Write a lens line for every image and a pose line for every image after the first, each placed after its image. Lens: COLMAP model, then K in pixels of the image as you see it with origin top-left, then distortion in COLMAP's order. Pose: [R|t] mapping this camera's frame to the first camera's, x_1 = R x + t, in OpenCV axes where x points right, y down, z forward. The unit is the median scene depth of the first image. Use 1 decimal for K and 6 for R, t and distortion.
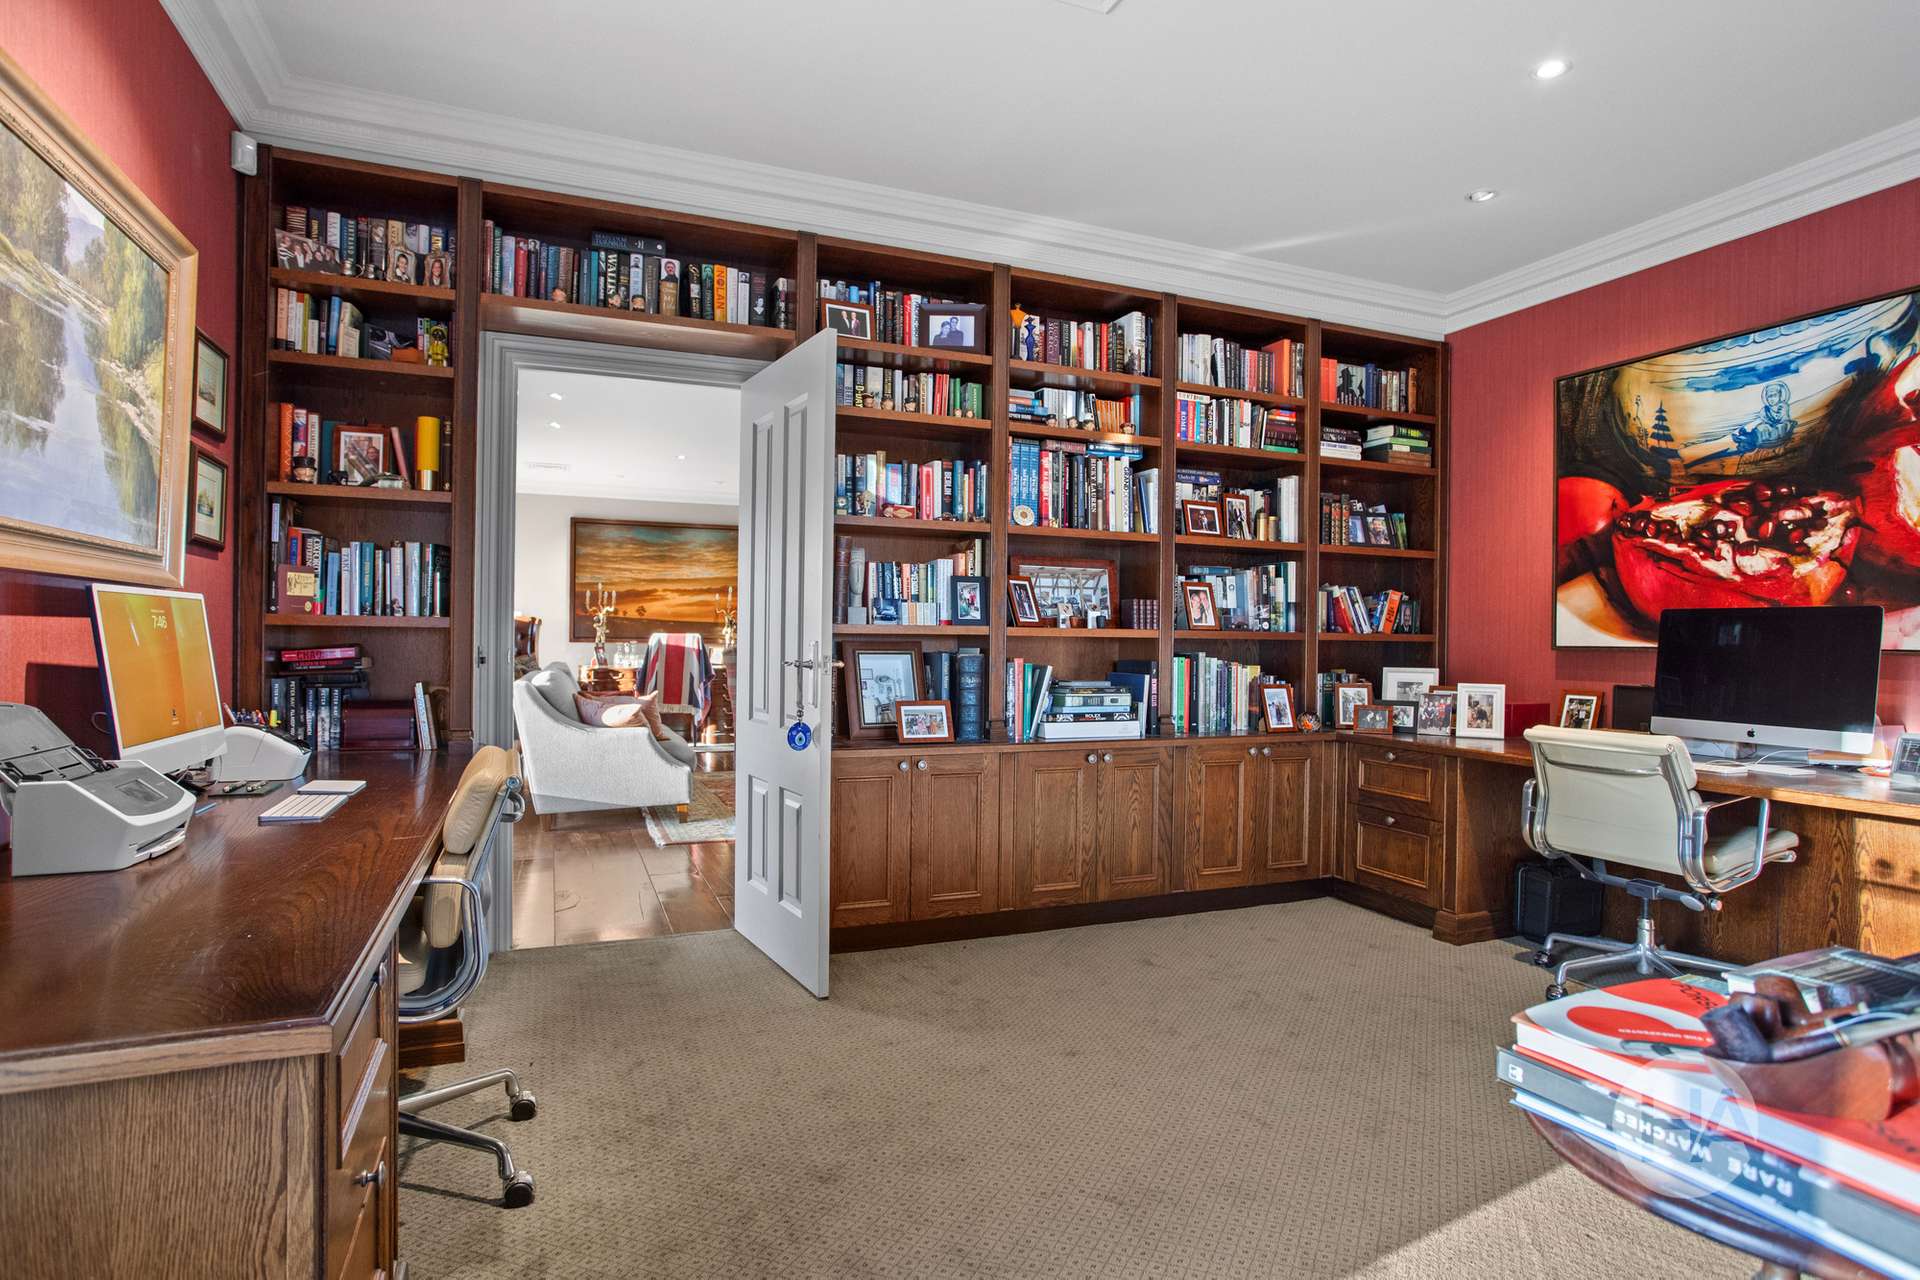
lens RADIAL K [[966.5, 0, 963.1], [0, 966.5, 643.6], [0, 0, 1]] dist [0.019805, 0.000156]
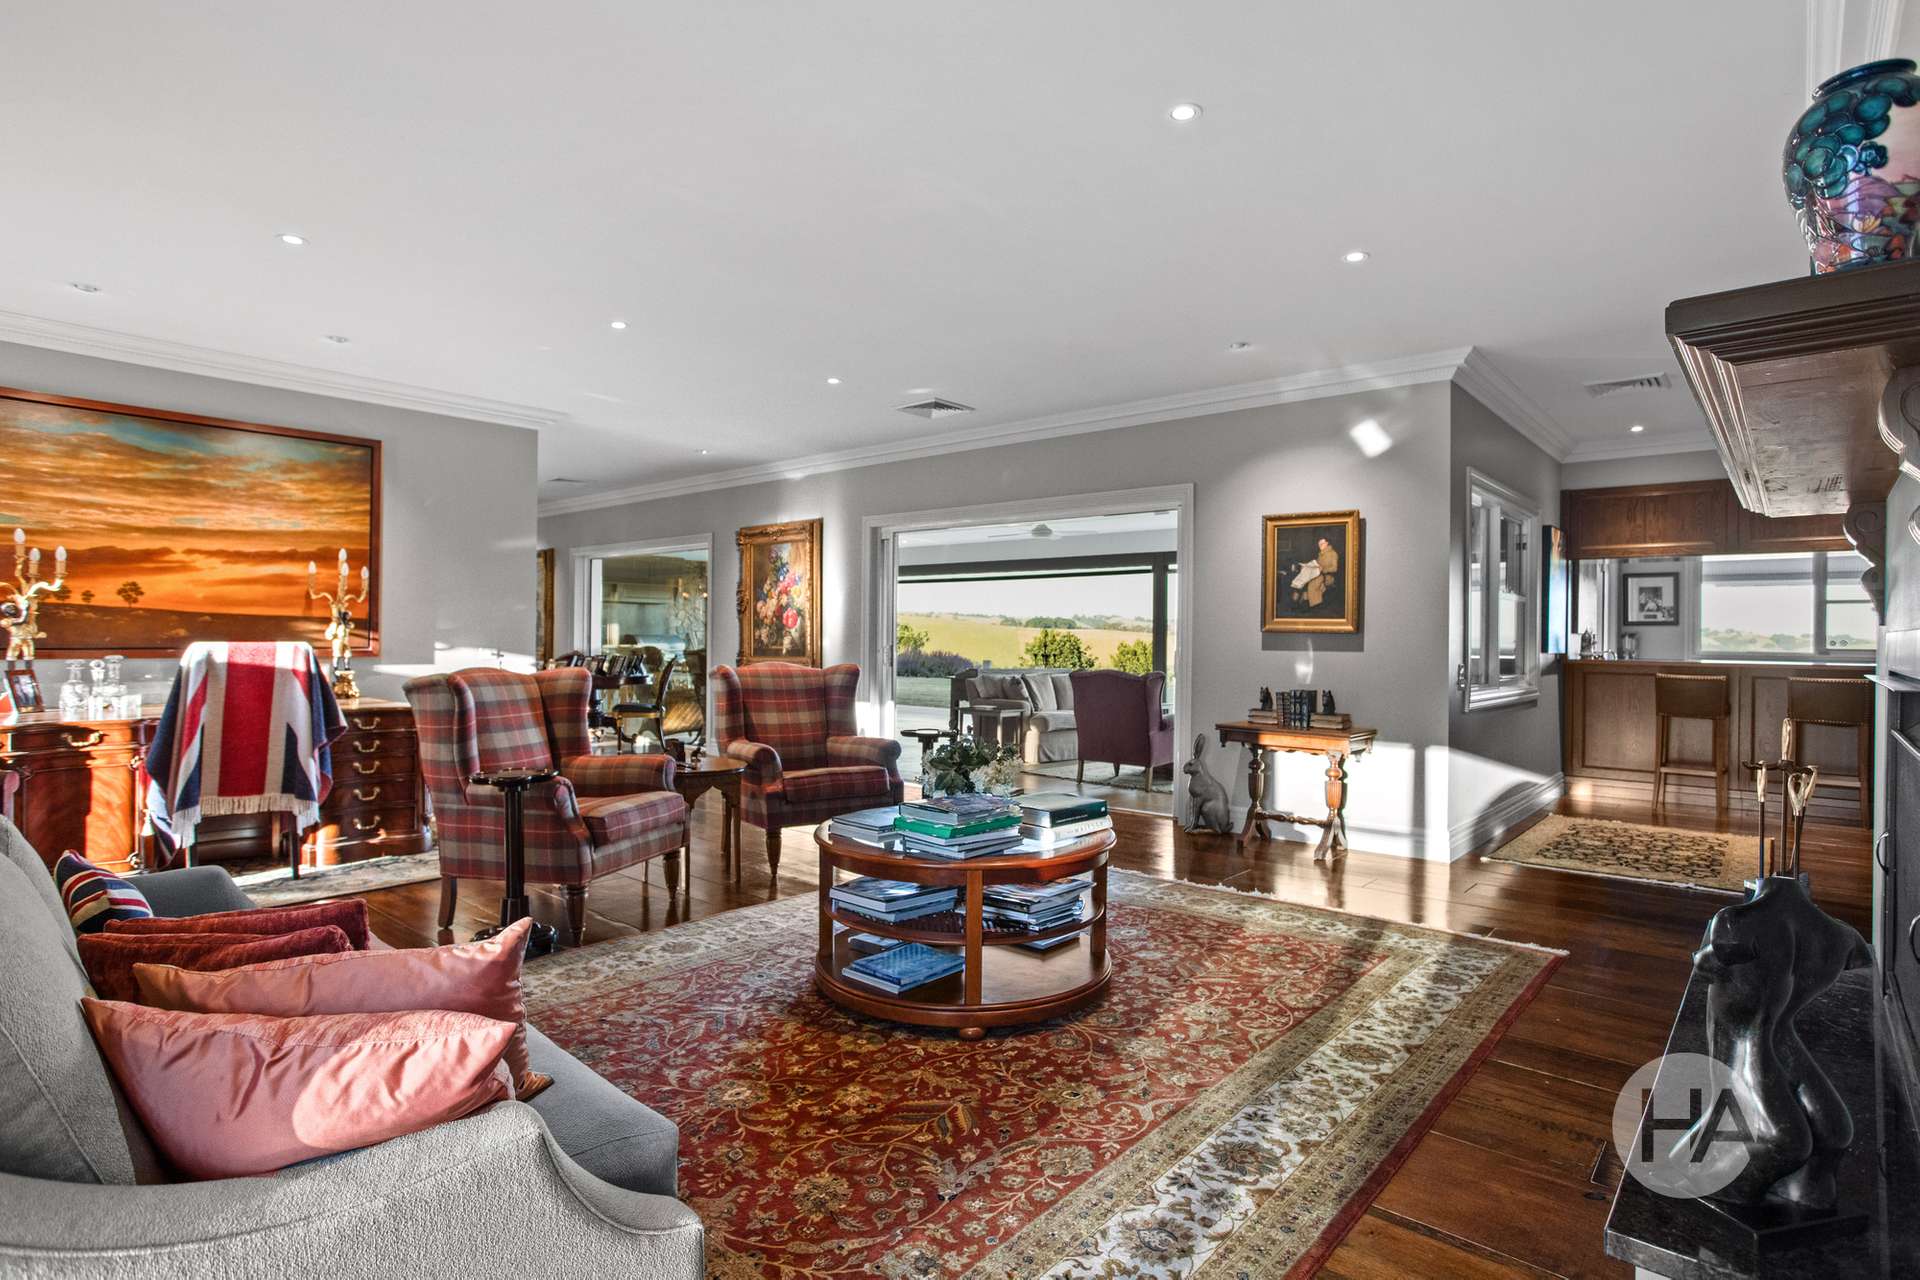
lens RADIAL K [[966.5, 0, 949.7], [0, 966.5, 628.6], [0, 0, 1]] dist [0.019805, 0.000156]
pose [[0.906513, -0.000990, 0.422177, -0.170893], [0.006185, 0.999921, -0.010936, -0.007923], [-0.422133, 0.012525, 0.906447, 0.391659]]
